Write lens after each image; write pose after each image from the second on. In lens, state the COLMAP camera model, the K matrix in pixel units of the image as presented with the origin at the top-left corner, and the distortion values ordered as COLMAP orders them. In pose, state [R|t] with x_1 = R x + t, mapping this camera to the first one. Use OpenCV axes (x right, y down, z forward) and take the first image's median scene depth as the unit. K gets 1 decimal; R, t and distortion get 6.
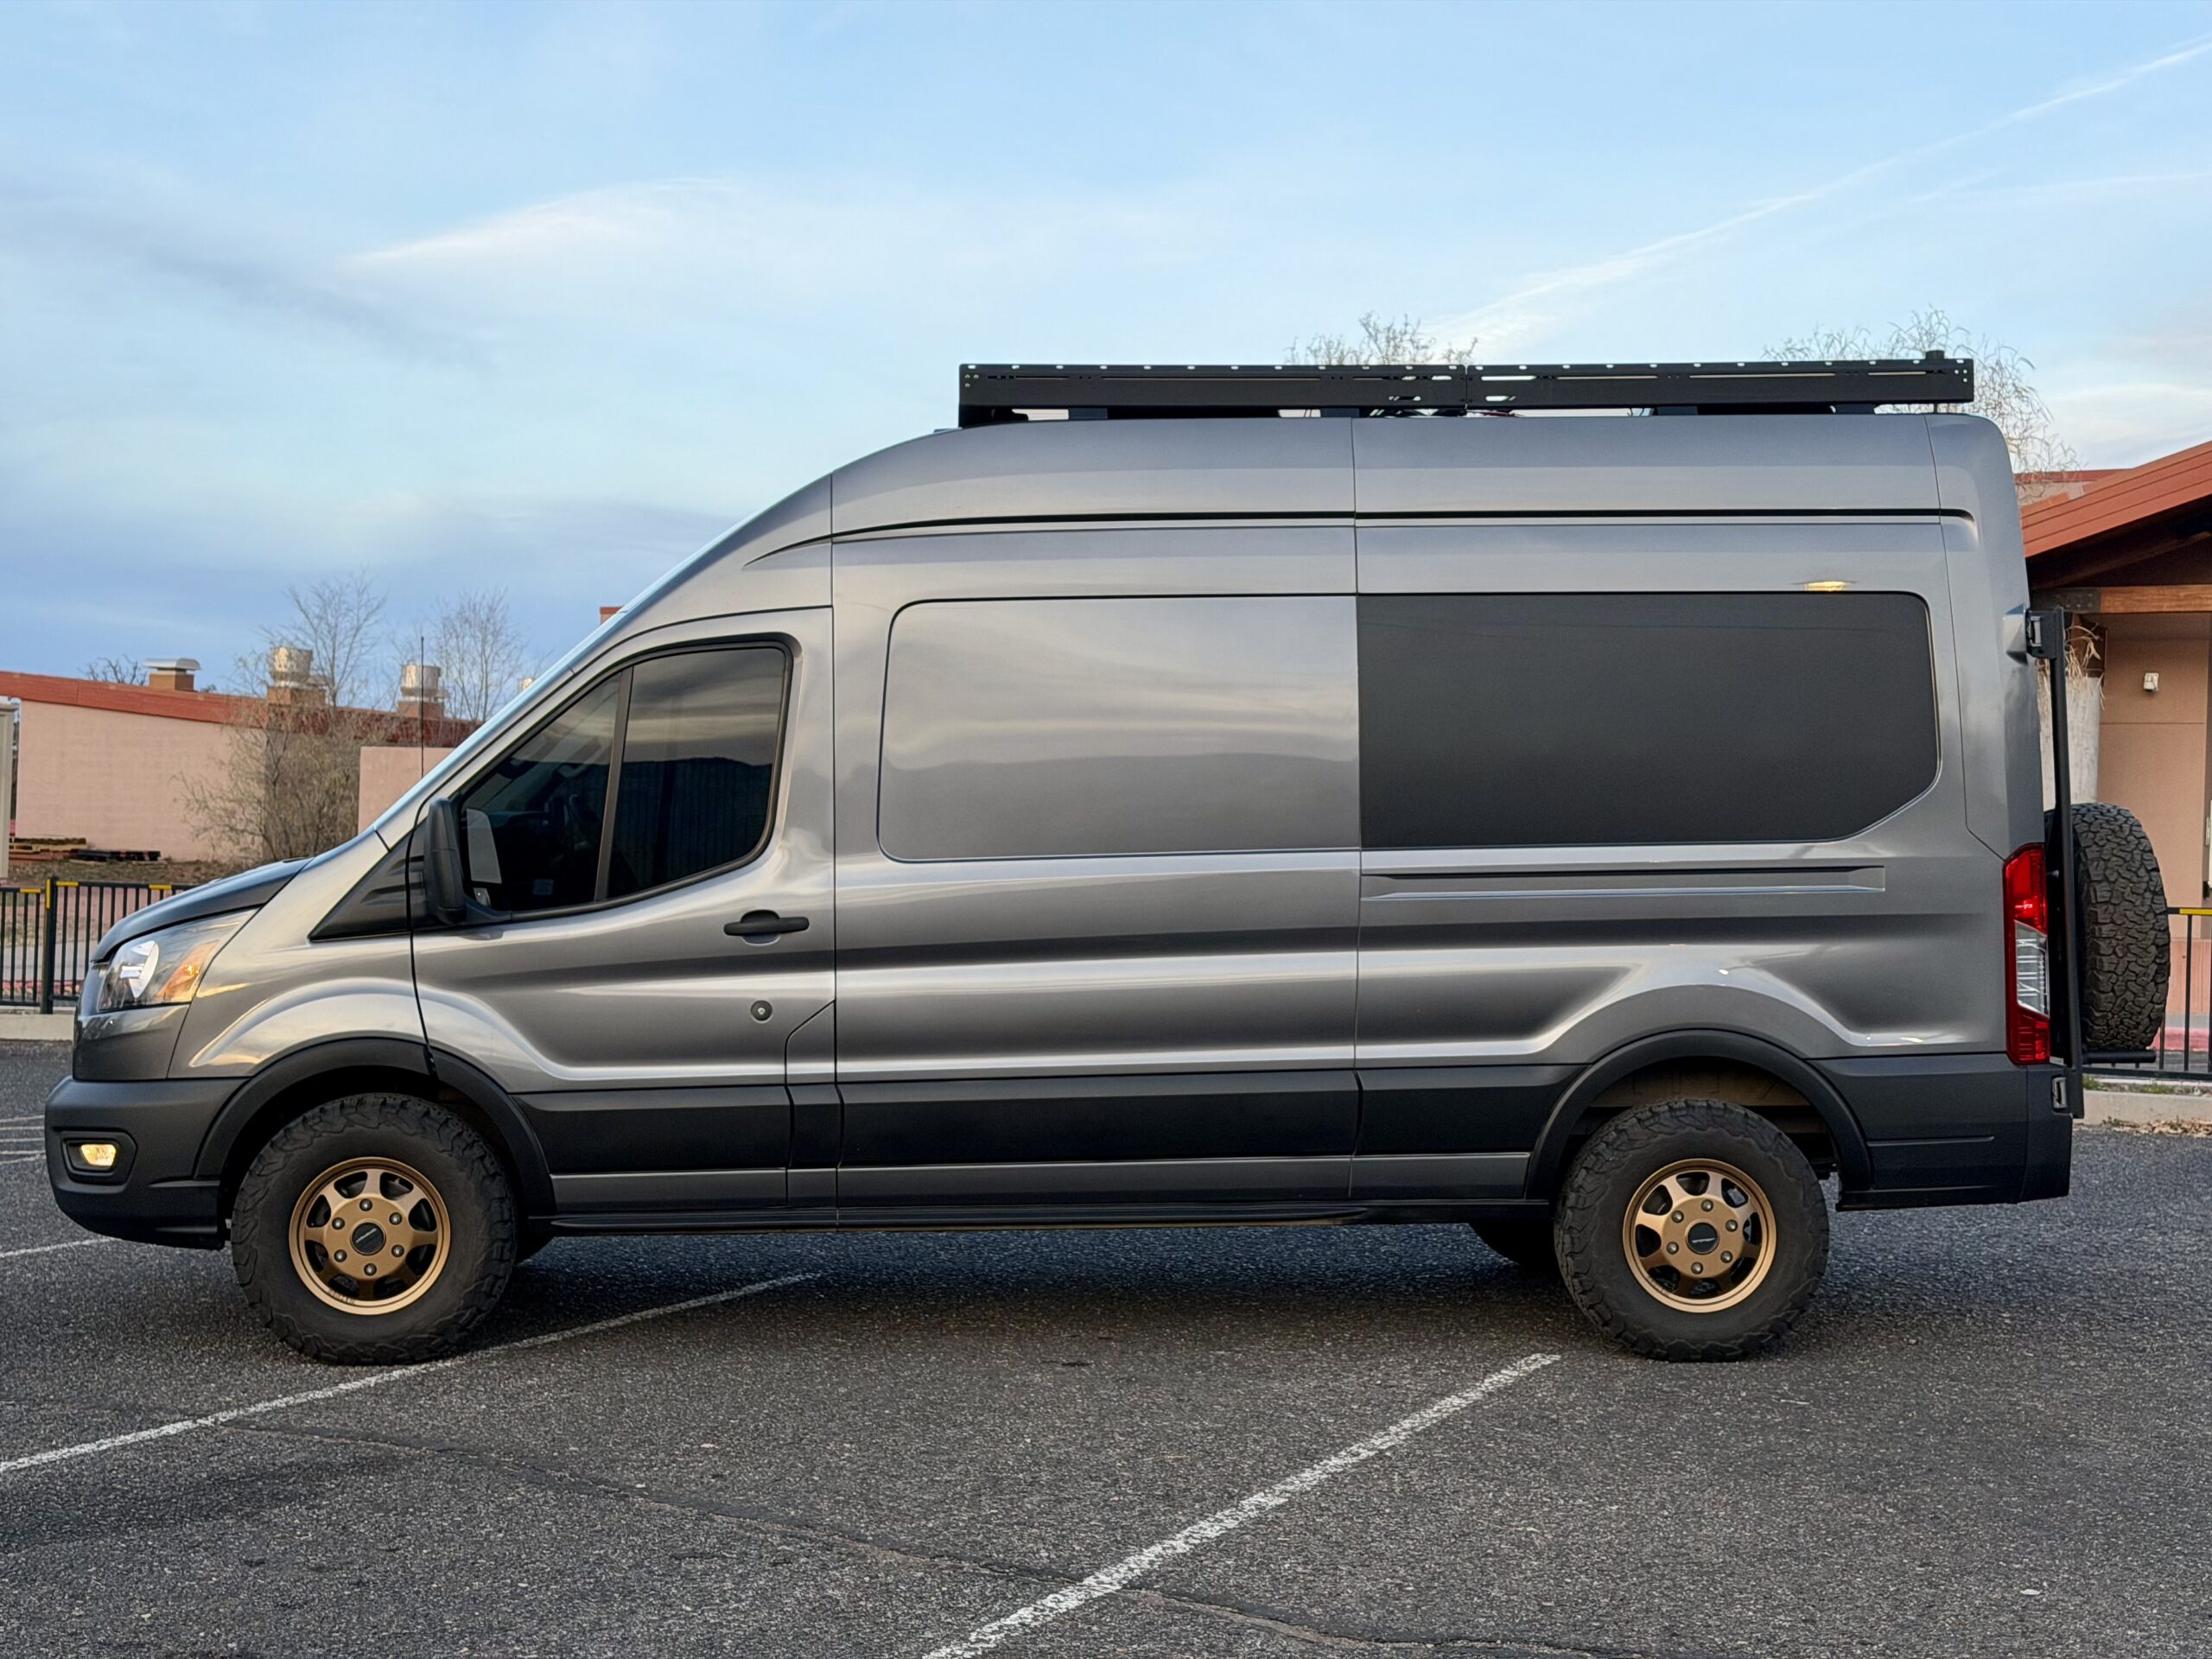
lens RADIAL K [[3102.7, 0, 1106.0], [0, 3102.7, 829.5], [0, 0, 1]] dist [0.134429, -0.023282]
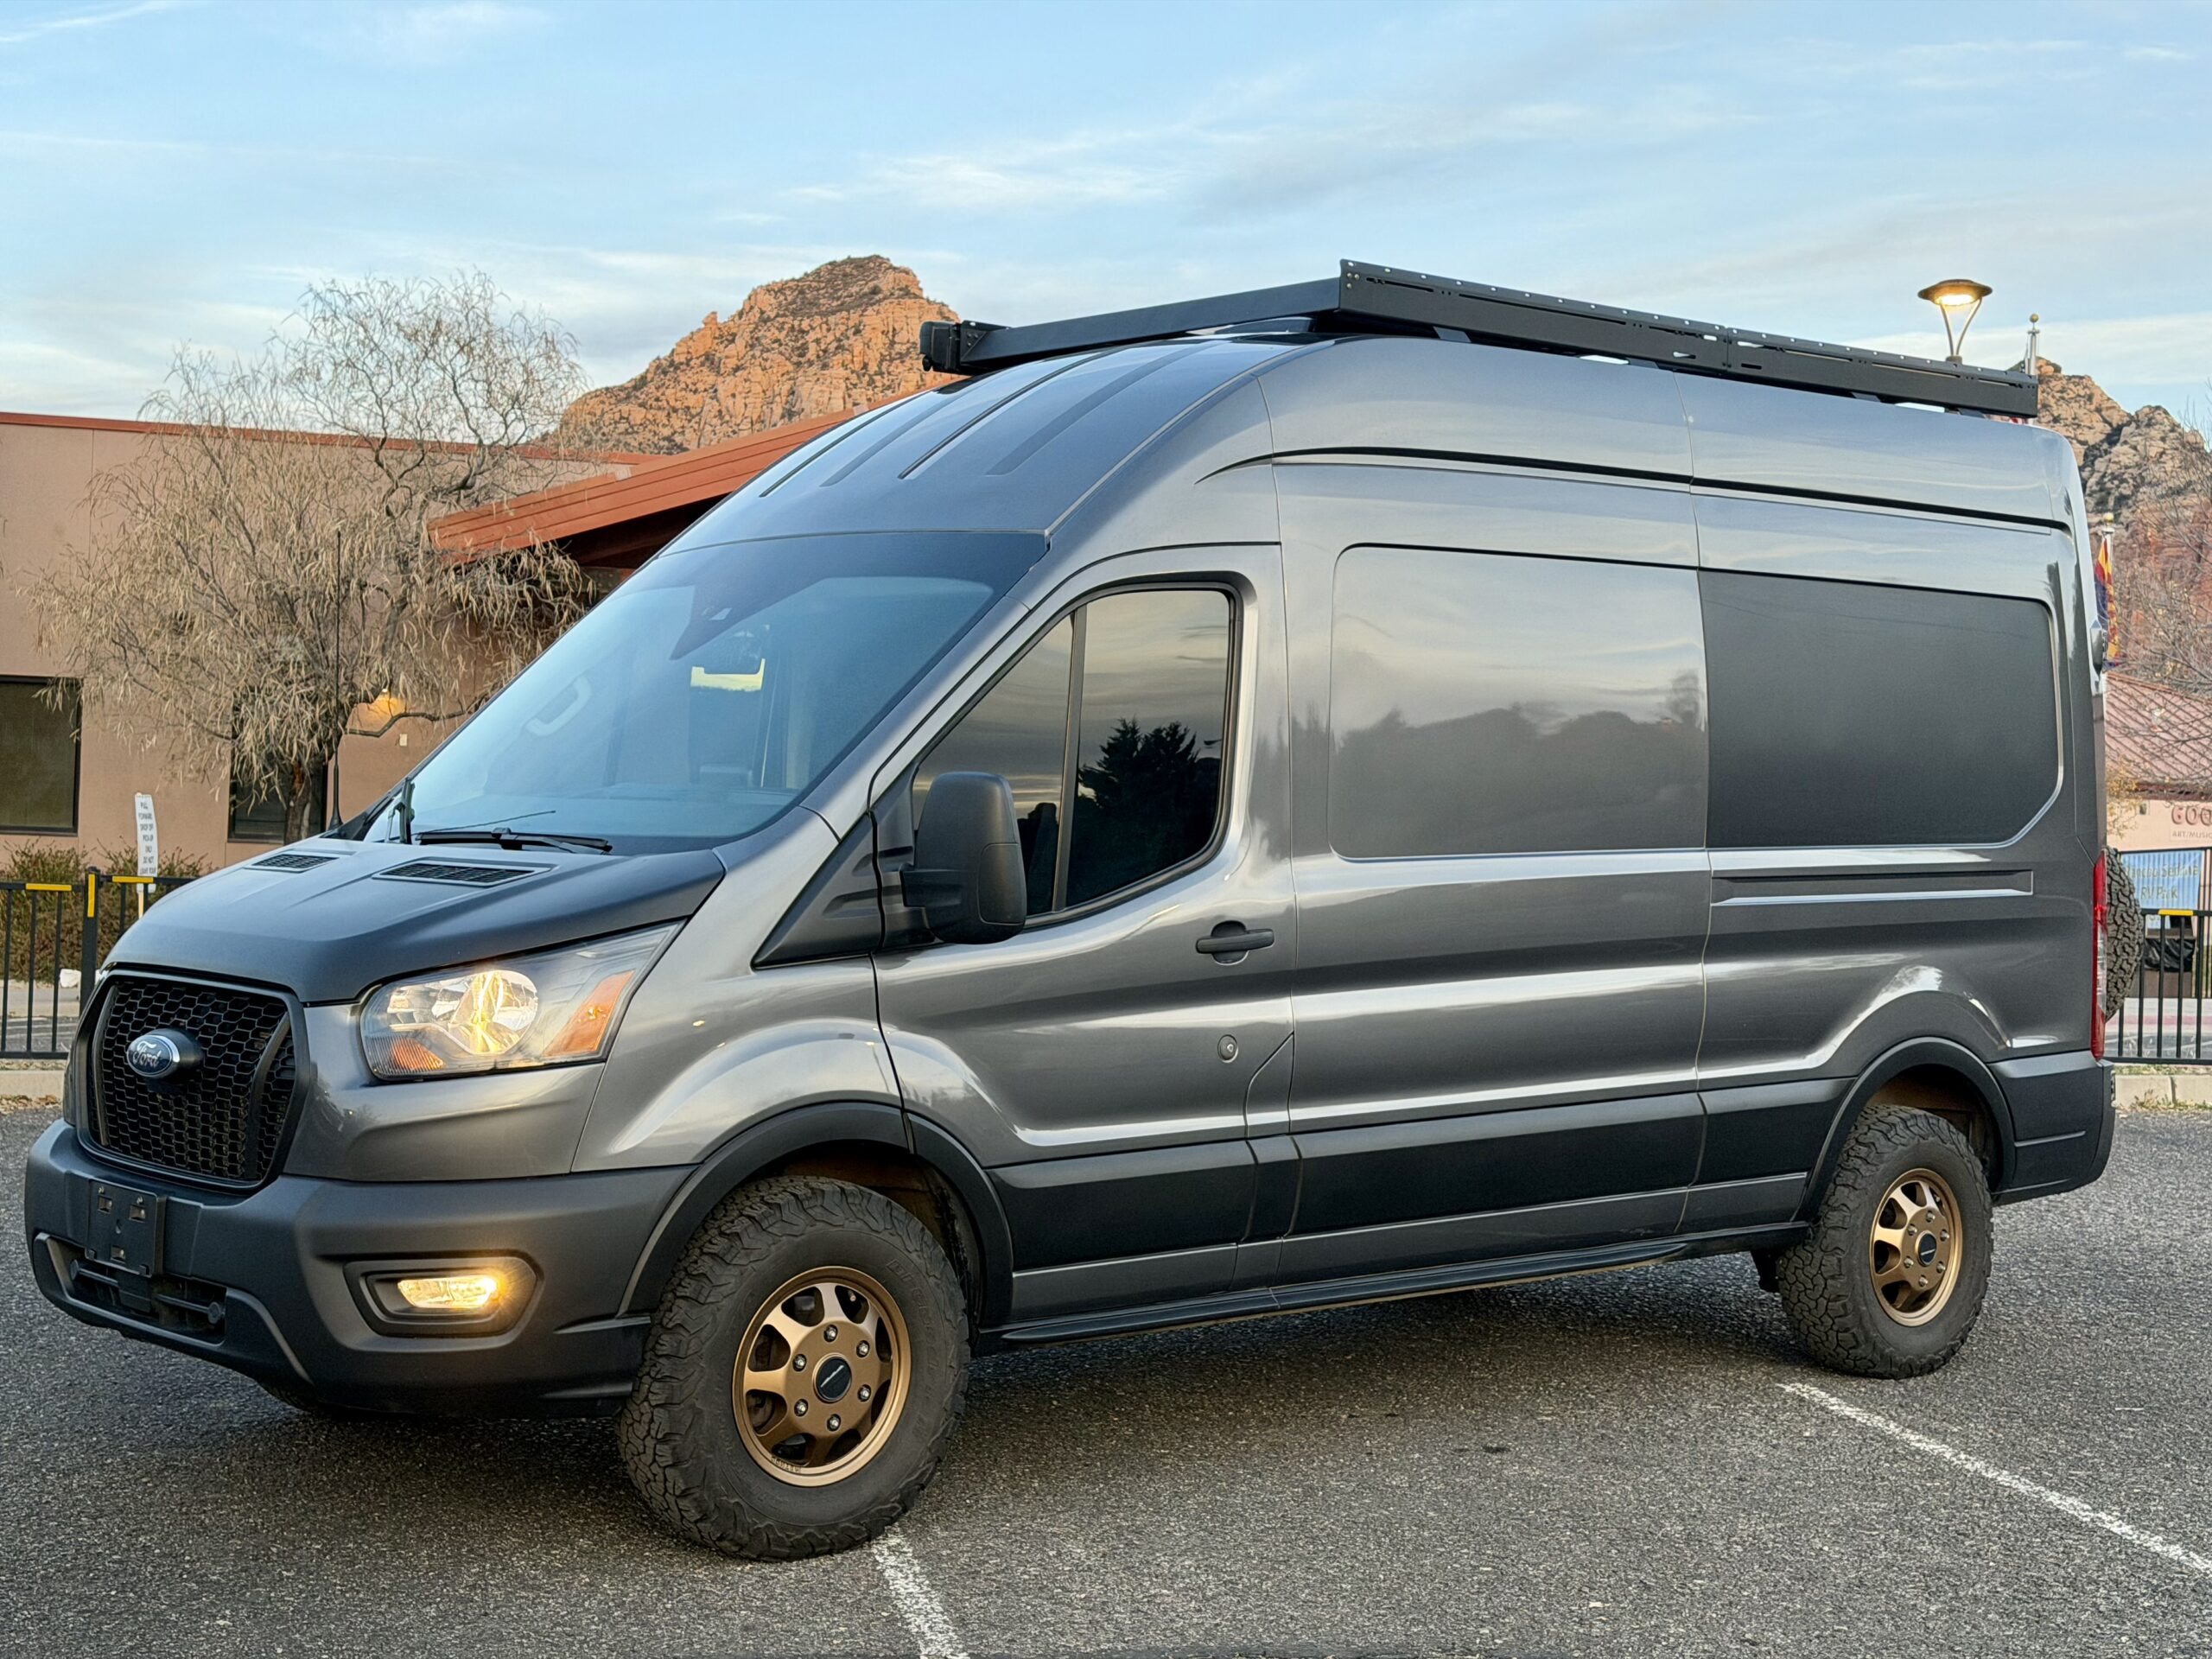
lens RADIAL K [[3102.7, 0, 1106.0], [0, 3102.7, 829.5], [0, 0, 1]] dist [0.134429, -0.023282]
pose [[0.783602, 0.011698, 0.621153, -0.626875], [-0.019365, 0.999797, 0.005600, -0.001235], [-0.620961, -0.016416, 0.783670, 0.395993]]
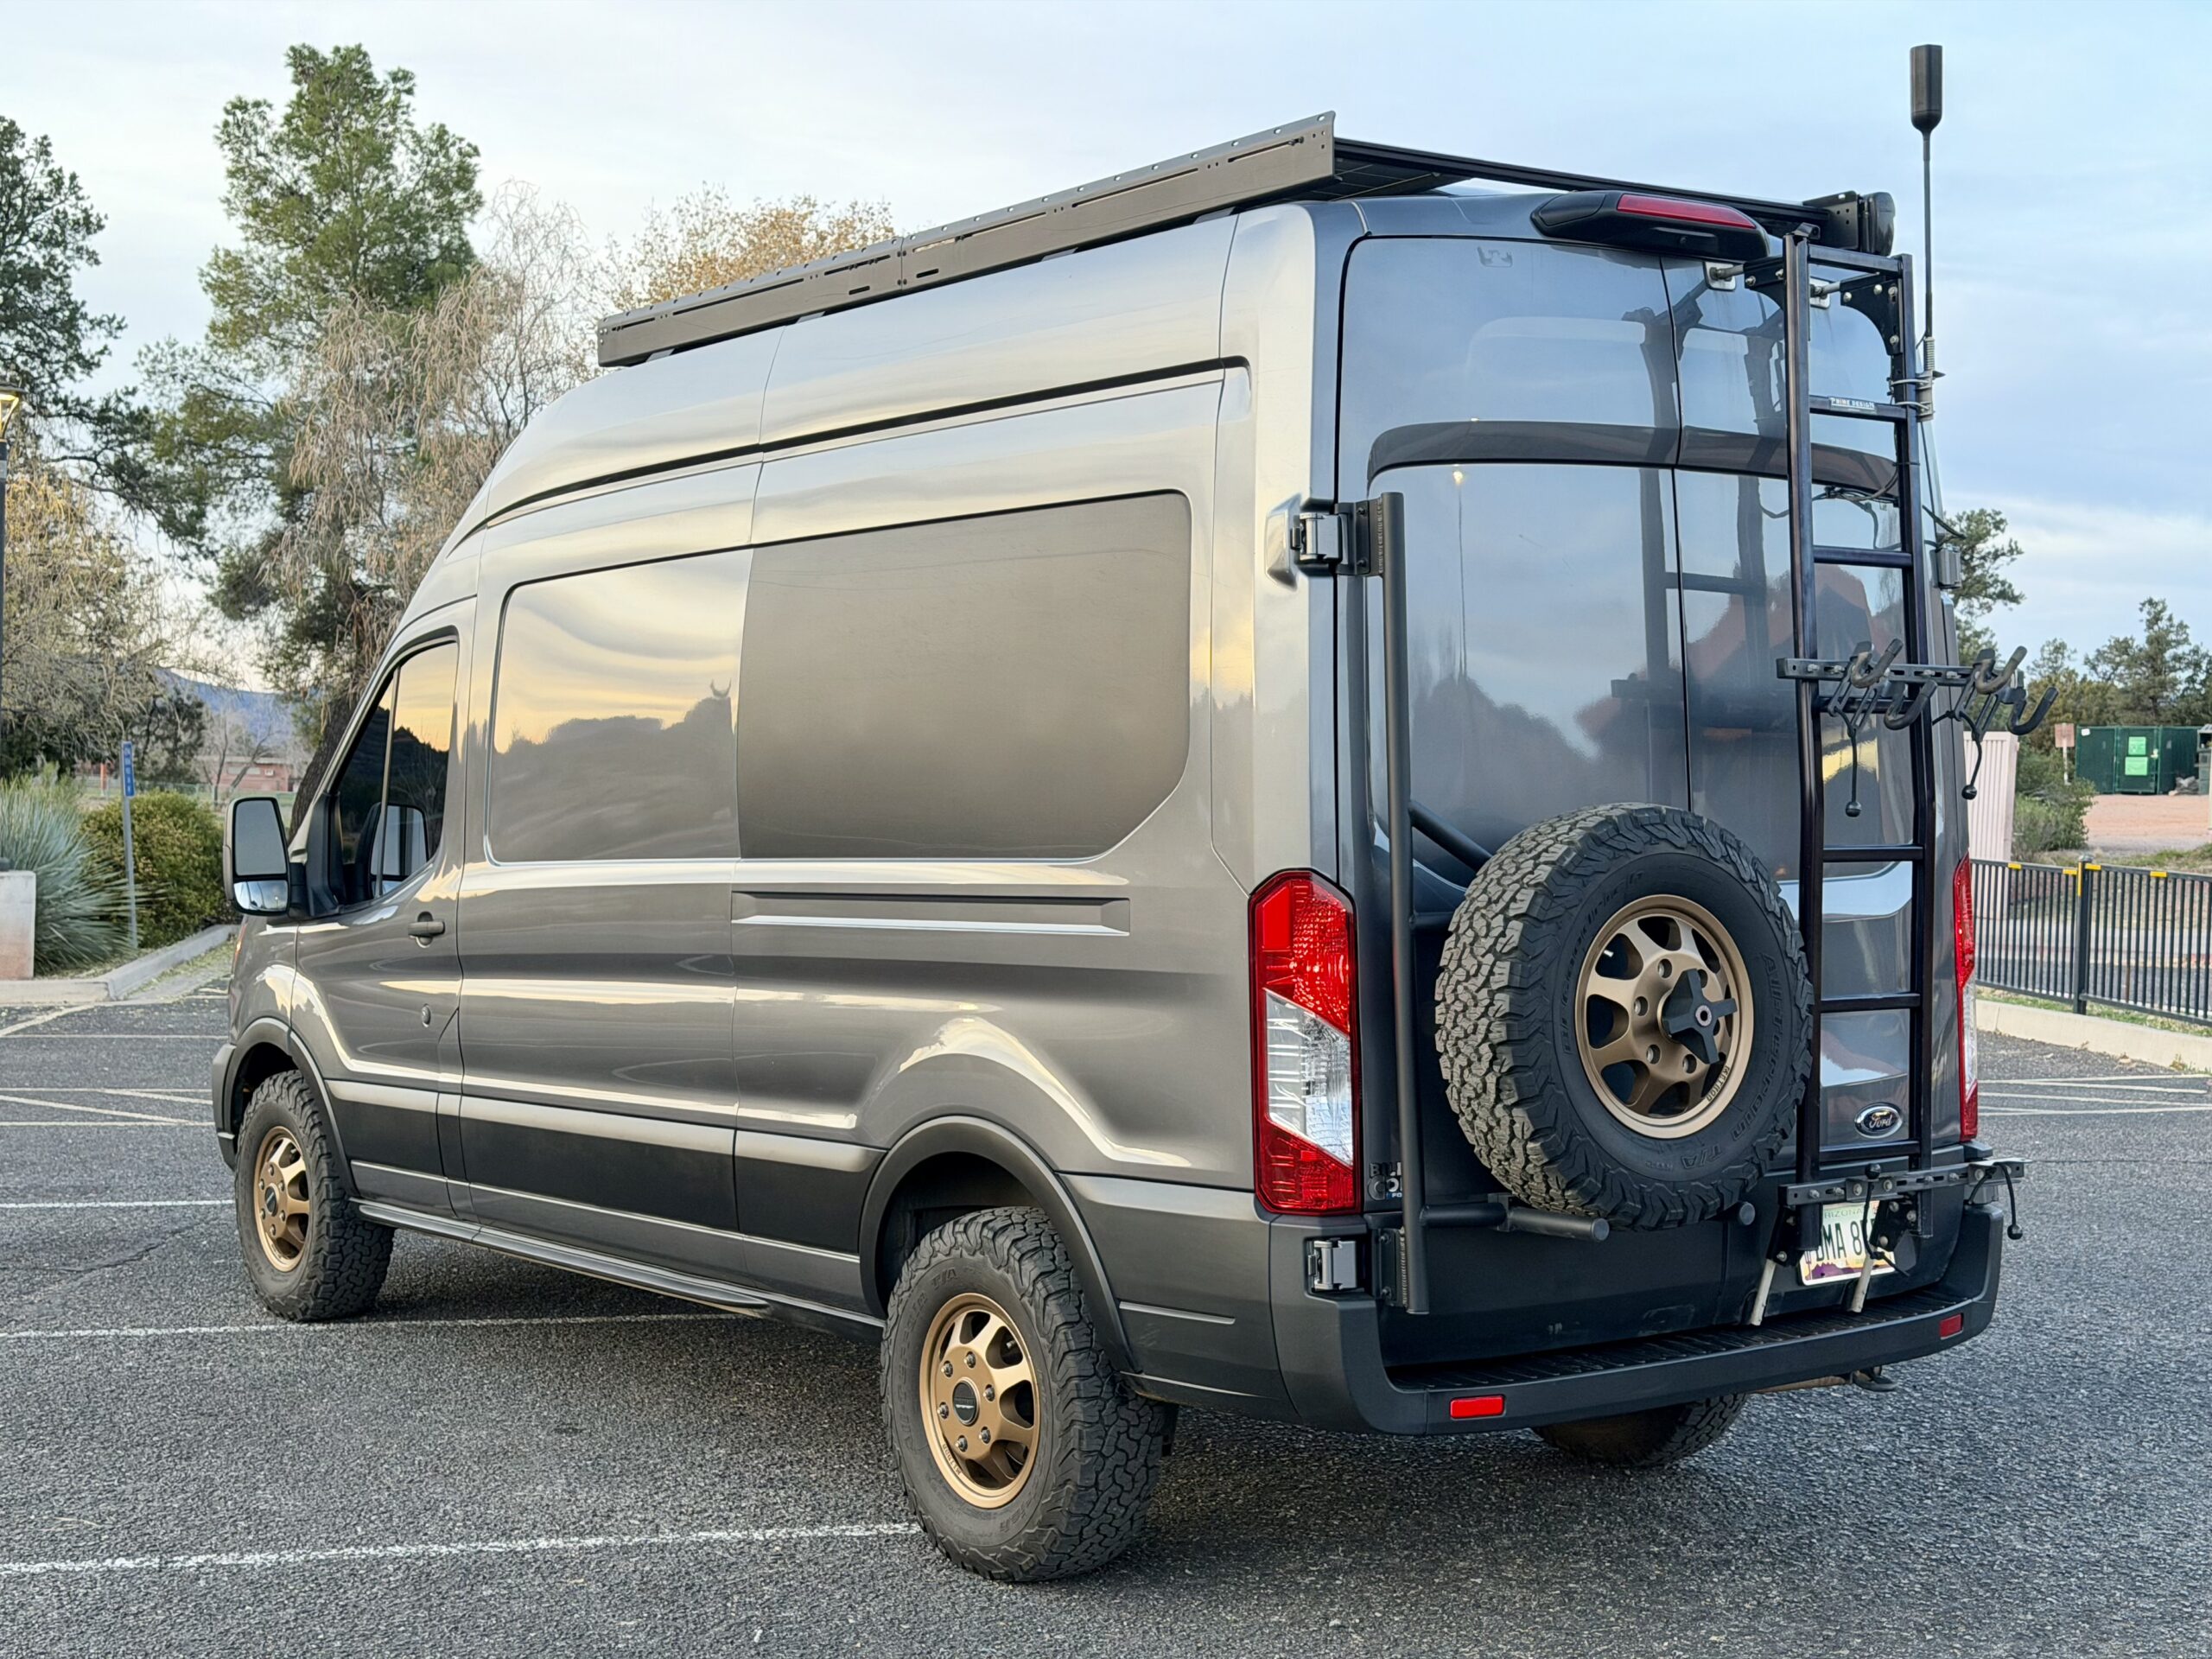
lens RADIAL K [[3158.6, 0, 1106.0], [0, 3158.6, 829.5], [0, 0, 1]] dist [0.026059, 0.007985]
pose [[0.543733, 0.009519, -0.839204, 0.831680], [-0.005228, 0.999955, 0.007955, -0.008599], [0.839242, 0.000062, 0.543758, 0.634830]]
